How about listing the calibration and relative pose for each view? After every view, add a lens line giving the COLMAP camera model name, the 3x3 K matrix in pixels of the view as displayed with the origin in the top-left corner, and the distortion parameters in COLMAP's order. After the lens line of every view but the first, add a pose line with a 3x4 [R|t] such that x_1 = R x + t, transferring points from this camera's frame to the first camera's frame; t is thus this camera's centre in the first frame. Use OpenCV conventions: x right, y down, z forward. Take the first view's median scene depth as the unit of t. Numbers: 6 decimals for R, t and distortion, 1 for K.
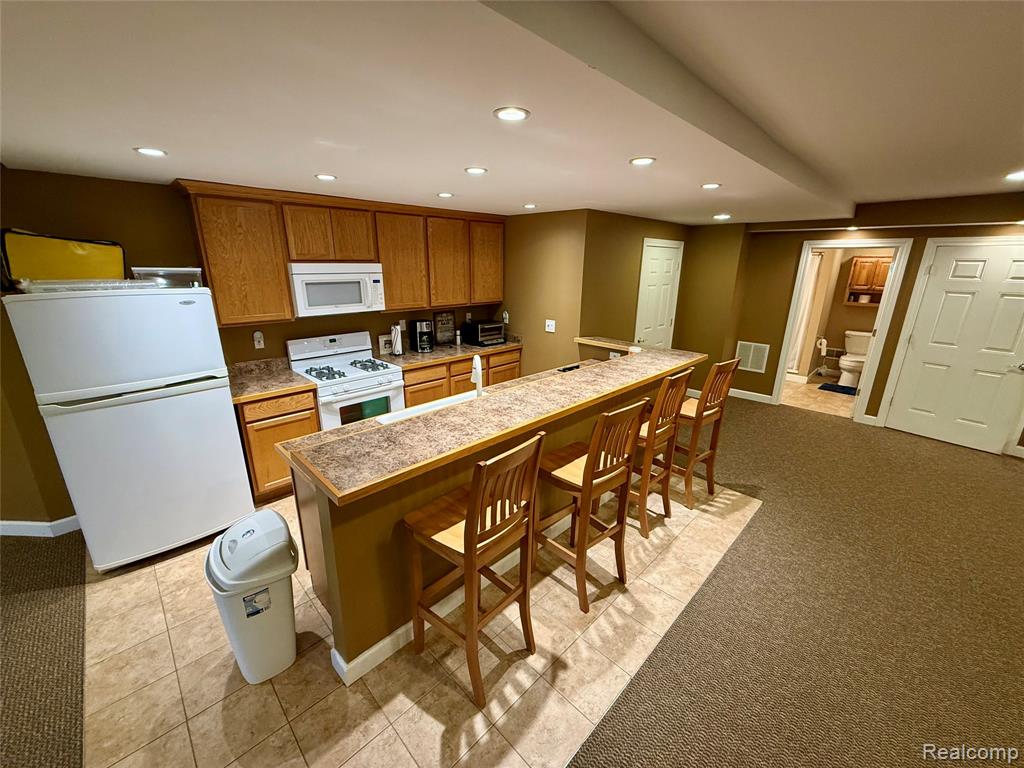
lens RADIAL K [[407.4, 0, 510.2], [0, 407.4, 384.0], [0, 0, 1]] dist [0.000322, 0.000019]
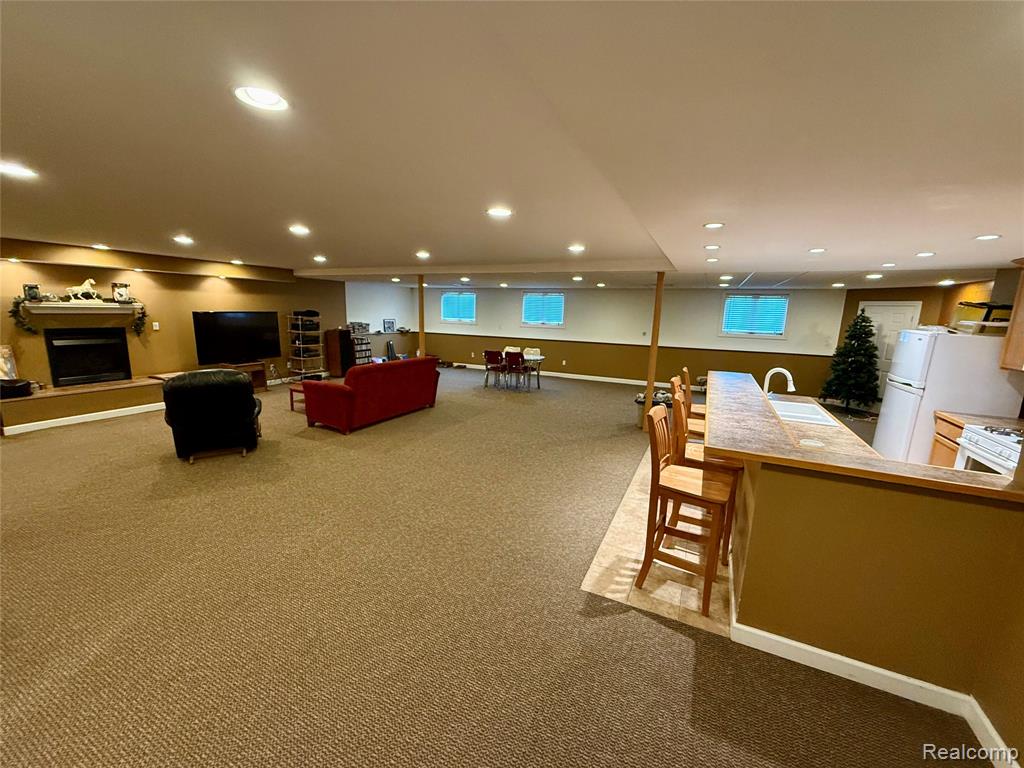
lens RADIAL K [[407.4, 0, 510.2], [0, 407.4, 384.0], [0, 0, 1]] dist [0.000322, 0.000019]
pose [[-0.943463, 0.023220, -0.330662, 0.729251], [-0.132449, 0.888042, 0.440272, -0.292128], [0.303865, 0.459176, -0.834759, 1.045432]]
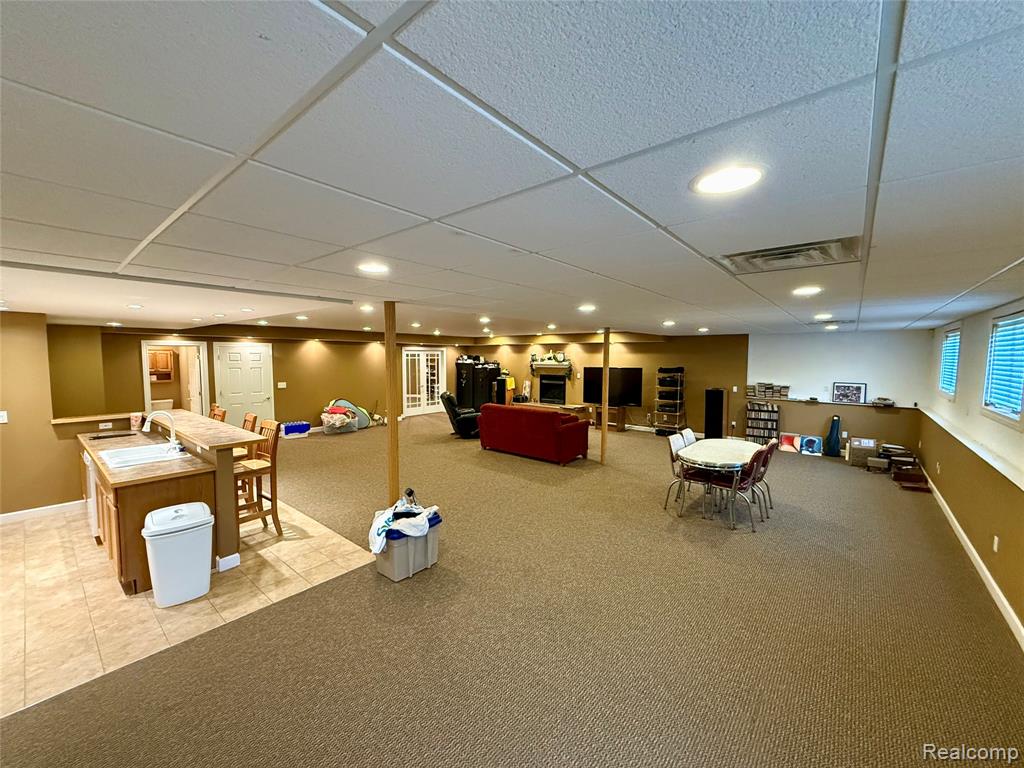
lens RADIAL K [[407.4, 0, 510.2], [0, 407.4, 384.0], [0, 0, 1]] dist [0.000322, 0.000019]
pose [[-0.090798, -0.079533, 0.992688, -0.973802], [0.285469, 0.952896, 0.102456, 0.034155], [-0.954077, 0.292684, -0.063817, -0.150784]]
